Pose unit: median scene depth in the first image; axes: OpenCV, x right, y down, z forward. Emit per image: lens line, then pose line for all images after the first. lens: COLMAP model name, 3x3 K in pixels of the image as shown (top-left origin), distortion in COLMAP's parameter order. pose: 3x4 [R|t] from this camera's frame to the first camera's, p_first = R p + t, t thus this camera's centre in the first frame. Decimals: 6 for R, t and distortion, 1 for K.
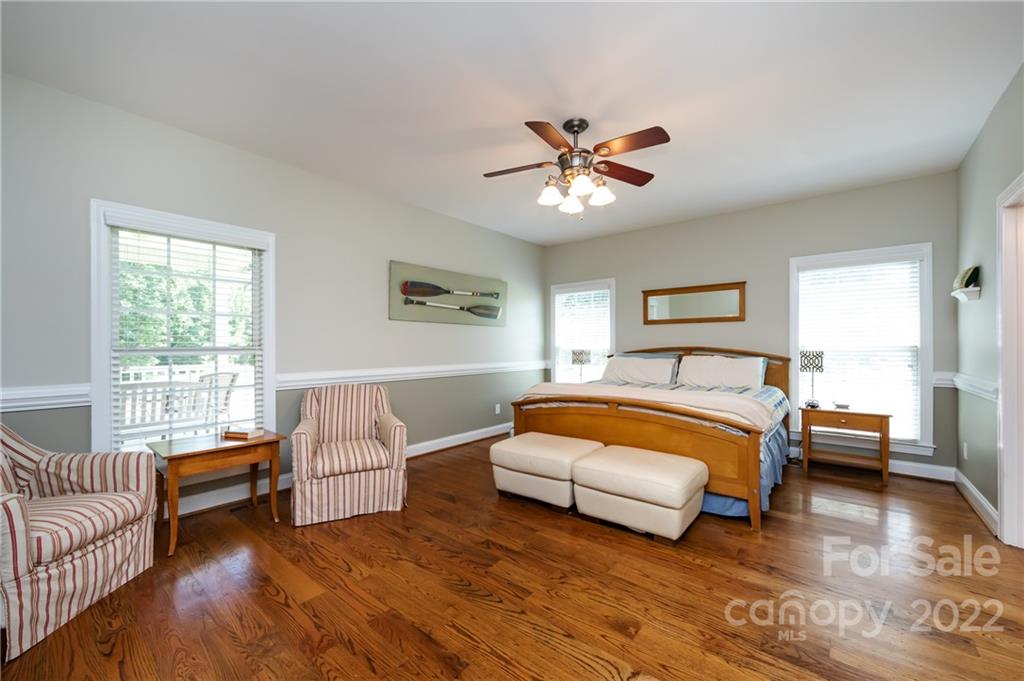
lens RADIAL K [[406.1, 0, 515.4], [0, 406.1, 340.5], [0, 0, 1]] dist [-0.000762, -0.000391]
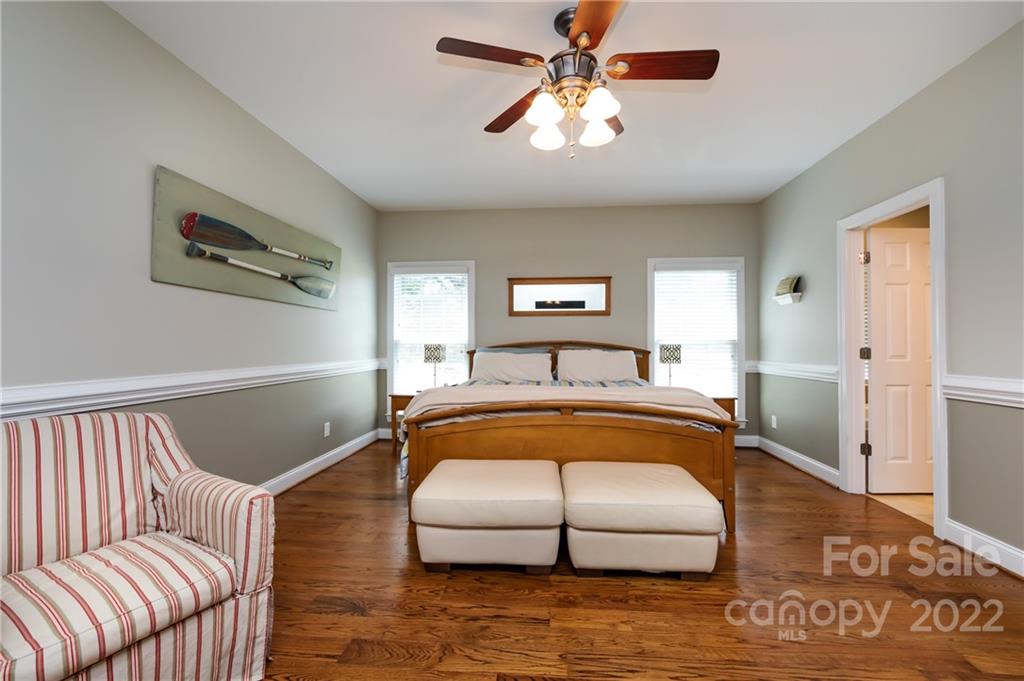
lens RADIAL K [[406.1, 0, 515.4], [0, 406.1, 340.5], [0, 0, 1]] dist [-0.000762, -0.000391]
pose [[0.822759, 0.007397, 0.568342, -0.223107], [-0.008903, 0.999960, -0.000126, 0.018479], [-0.568321, -0.004956, 0.822792, 0.319063]]
